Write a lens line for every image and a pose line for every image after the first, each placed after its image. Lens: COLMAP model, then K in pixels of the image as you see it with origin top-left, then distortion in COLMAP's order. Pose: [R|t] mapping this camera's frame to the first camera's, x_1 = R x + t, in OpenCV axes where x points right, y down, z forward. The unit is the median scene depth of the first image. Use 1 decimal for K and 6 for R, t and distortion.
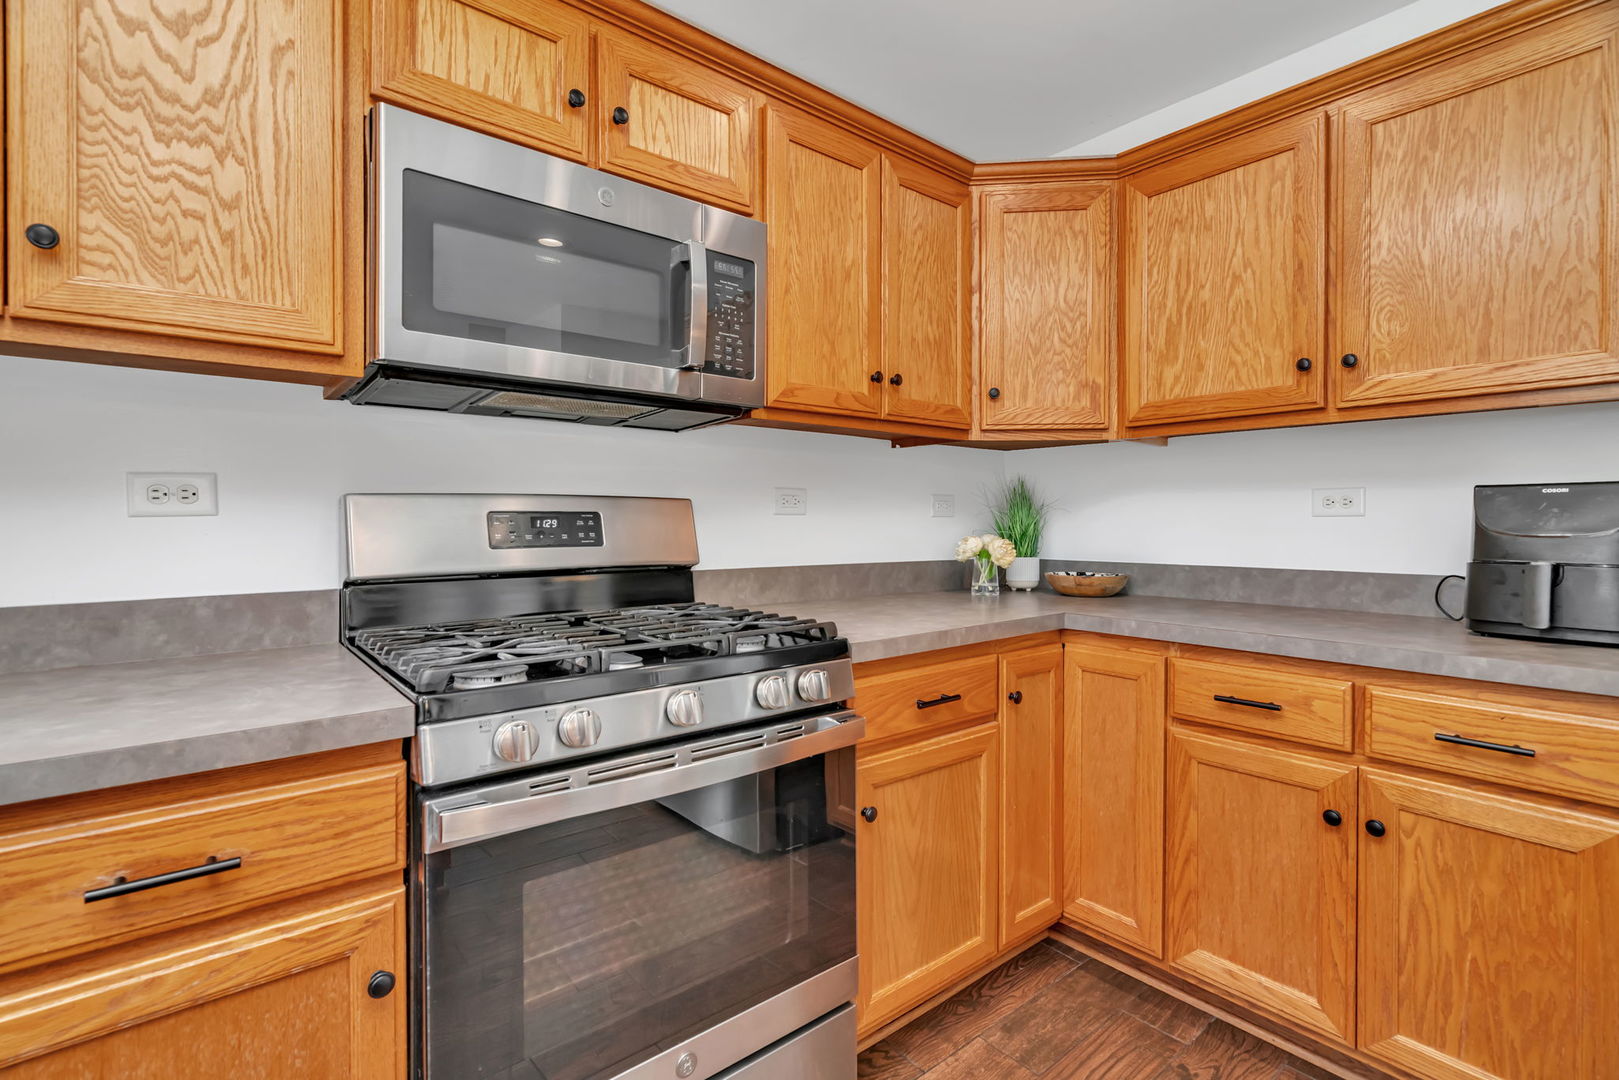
lens RADIAL K [[743.3, 0, 805.8], [0, 743.3, 526.1], [0, 0, 1]] dist [0.000174, -0.000332]
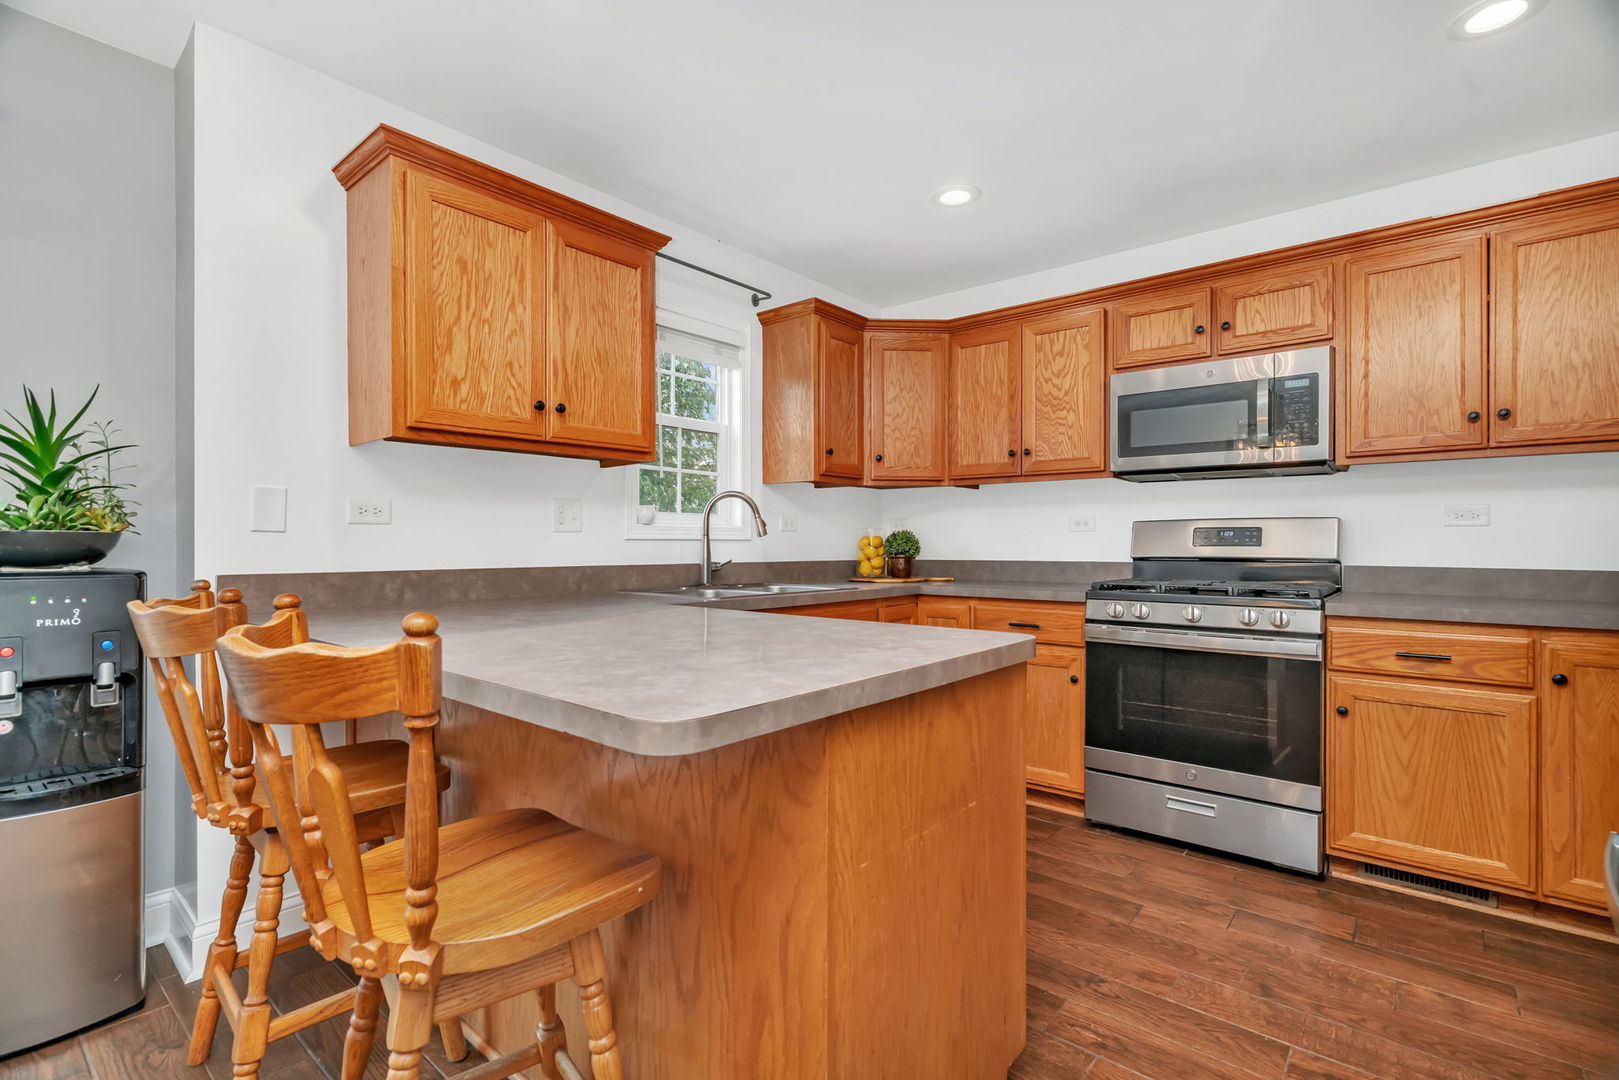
lens RADIAL K [[743.3, 0, 805.7], [0, 743.3, 542.0], [0, 0, 1]] dist [0.000174, -0.000332]
pose [[0.191681, -0.002376, -0.981454, 1.690065], [-0.011480, 0.999923, -0.004663, 0.049607], [0.981390, 0.012161, 0.191639, -0.530379]]
